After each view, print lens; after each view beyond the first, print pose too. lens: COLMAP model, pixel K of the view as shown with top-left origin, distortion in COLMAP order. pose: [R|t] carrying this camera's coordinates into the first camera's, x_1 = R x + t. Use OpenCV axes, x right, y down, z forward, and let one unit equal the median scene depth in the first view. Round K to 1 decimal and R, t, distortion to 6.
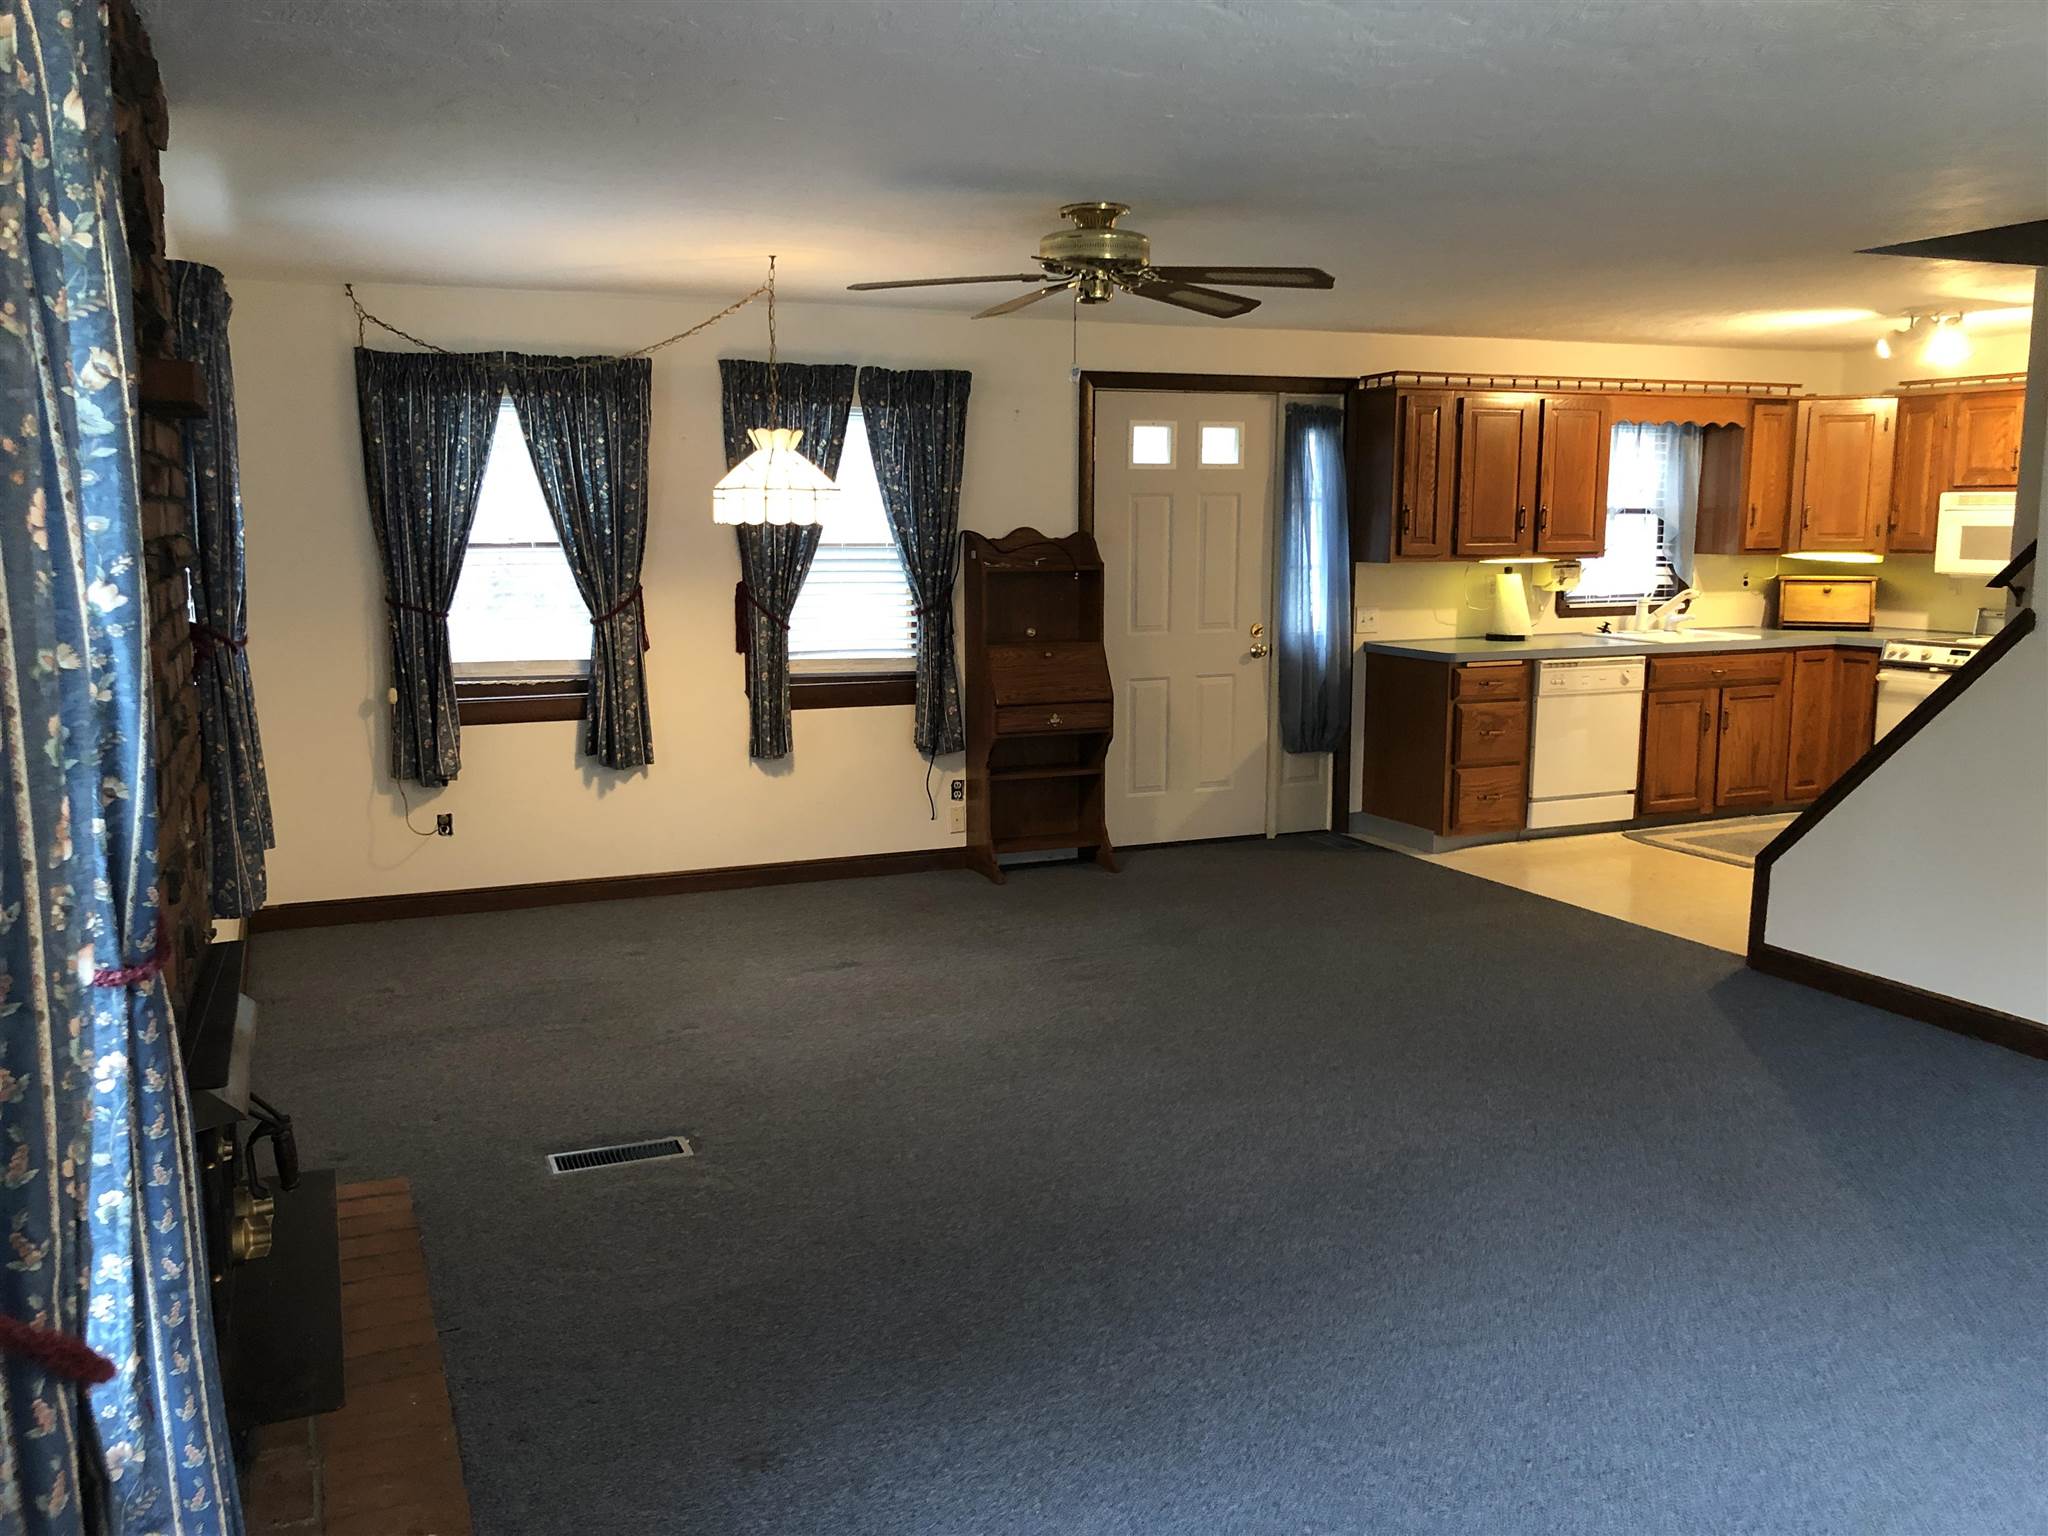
lens RADIAL K [[1699.0, 0, 1024.0], [0, 1699.0, 768.0], [0, 0, 1]] dist [0.046954, -0.002002]
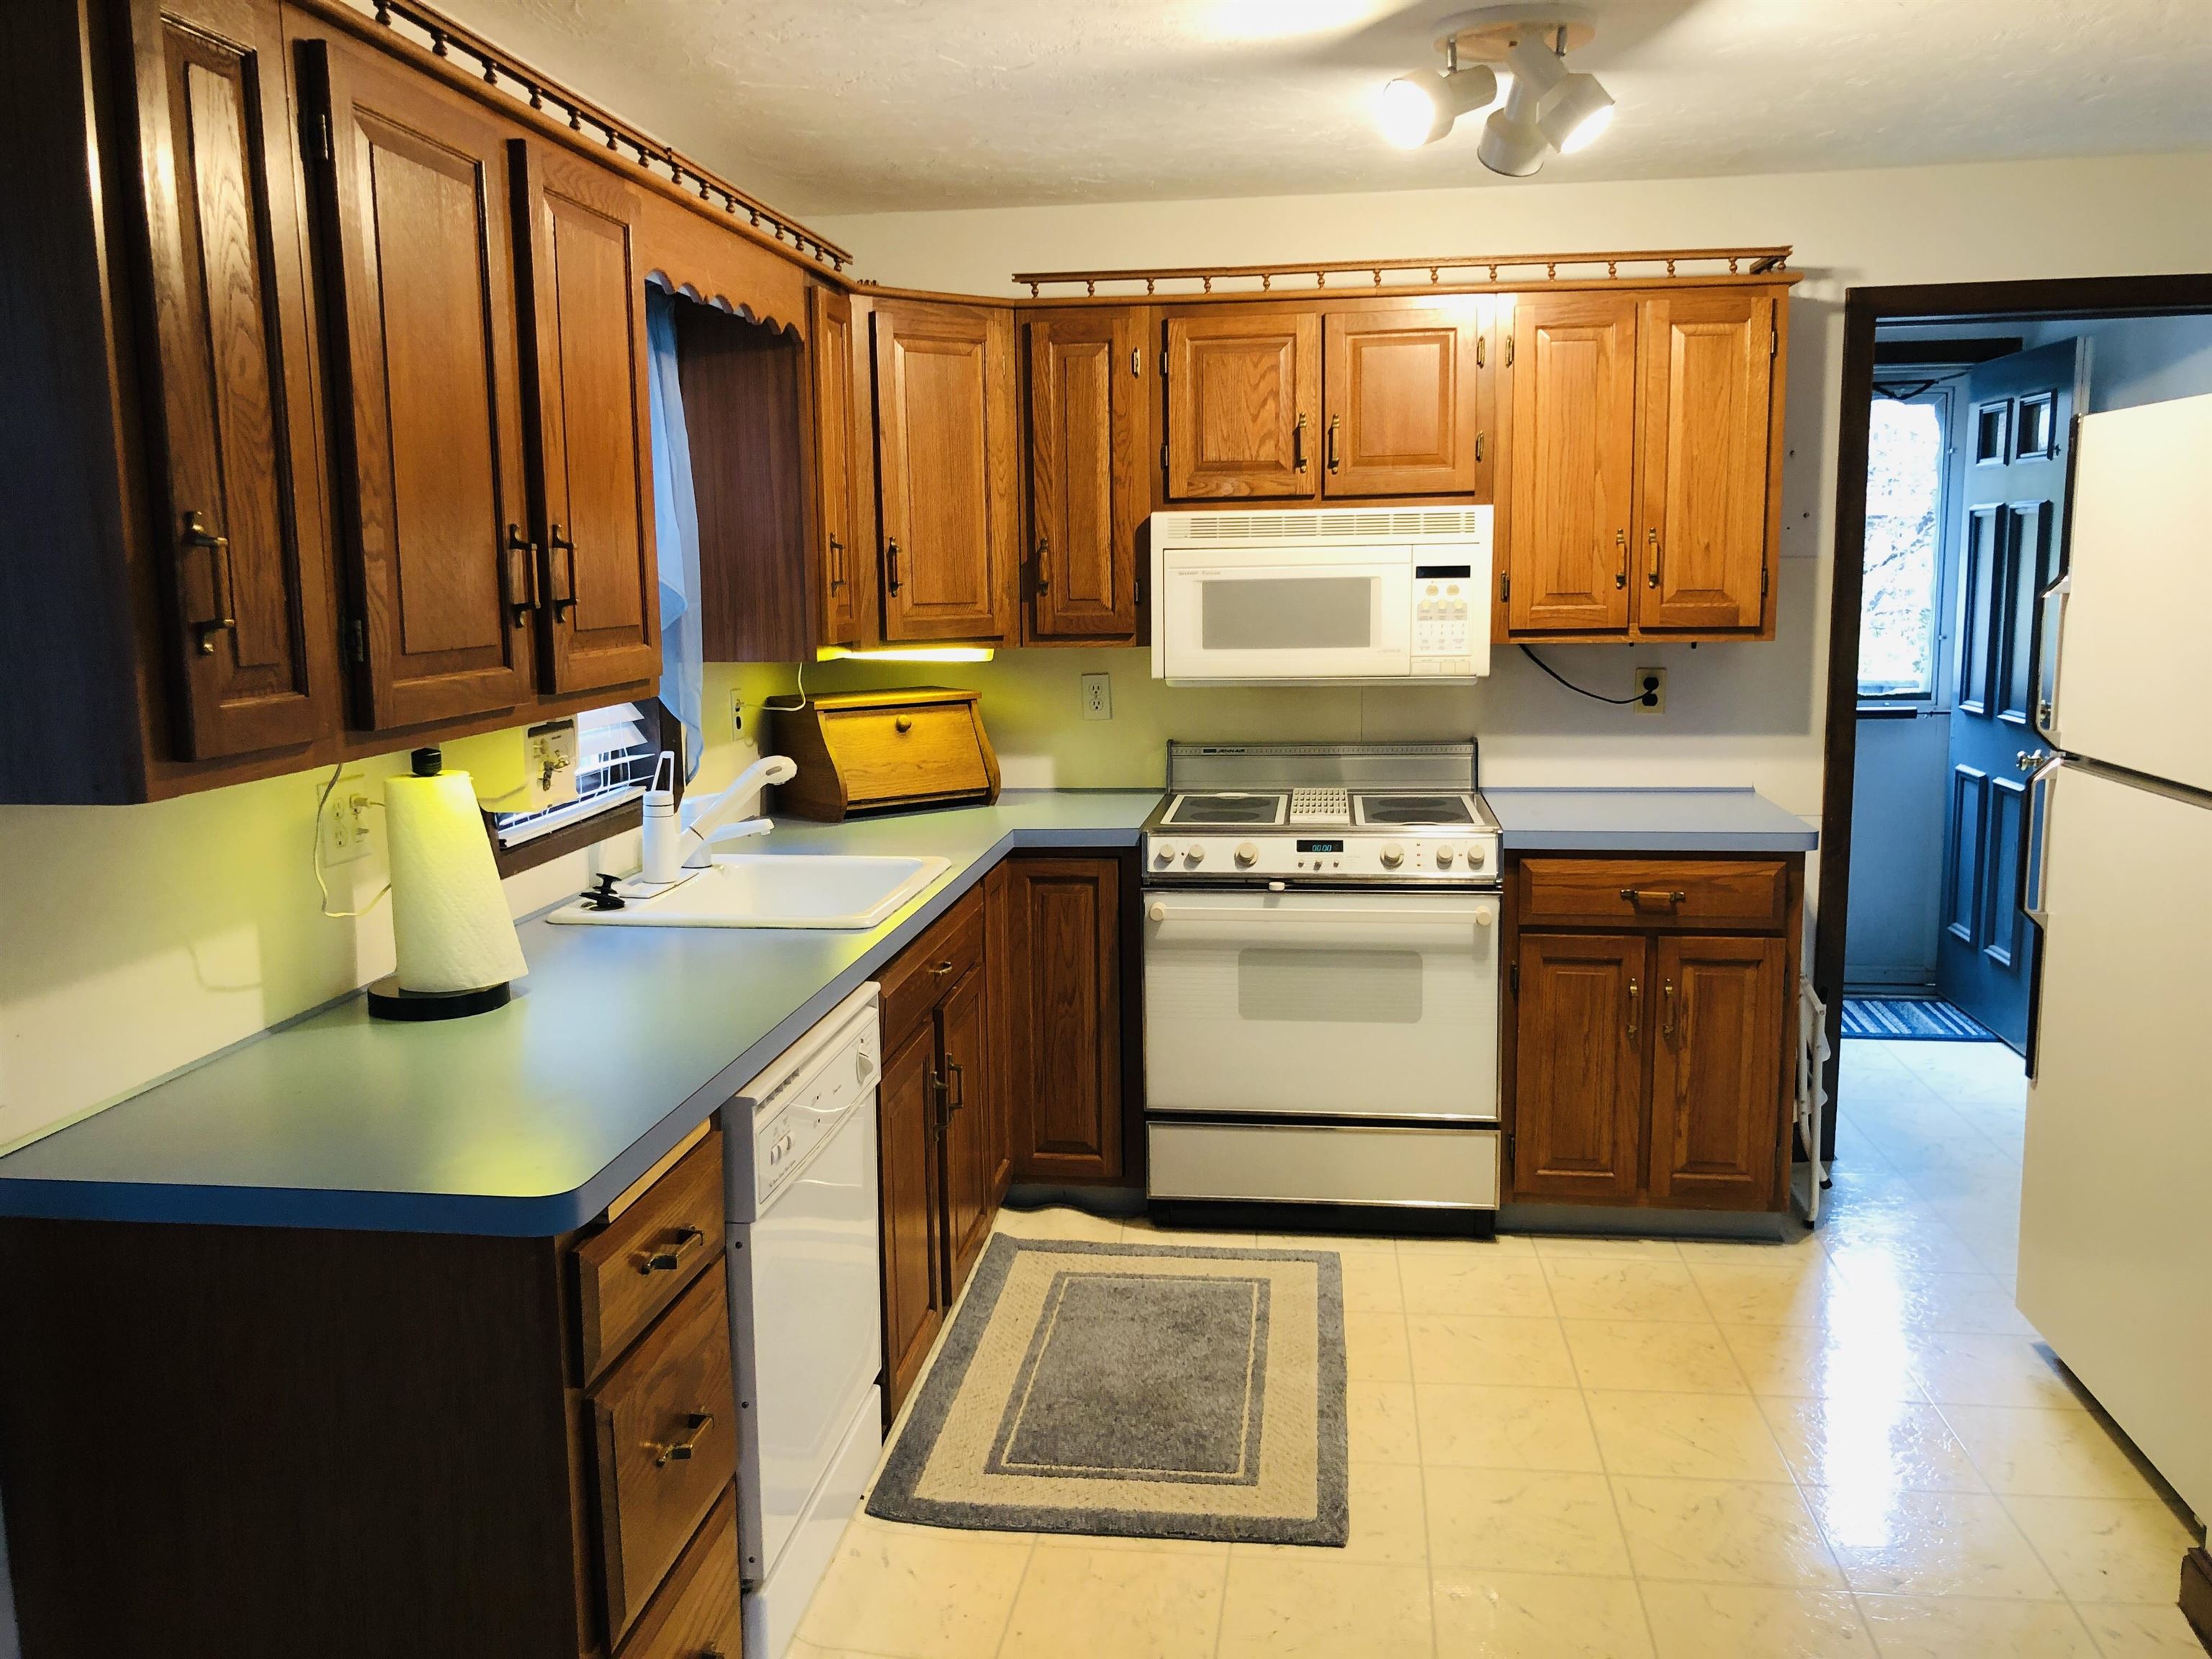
lens RADIAL K [[1835.1, 0, 1106.0], [0, 1835.1, 829.5], [0, 0, 1]] dist [0.046954, -0.002002]
pose [[0.510402, -0.136248, 0.849074, 0.081546], [0.145029, 0.986864, 0.071177, -0.111108], [-0.847618, 0.086812, 0.523457, 0.753619]]
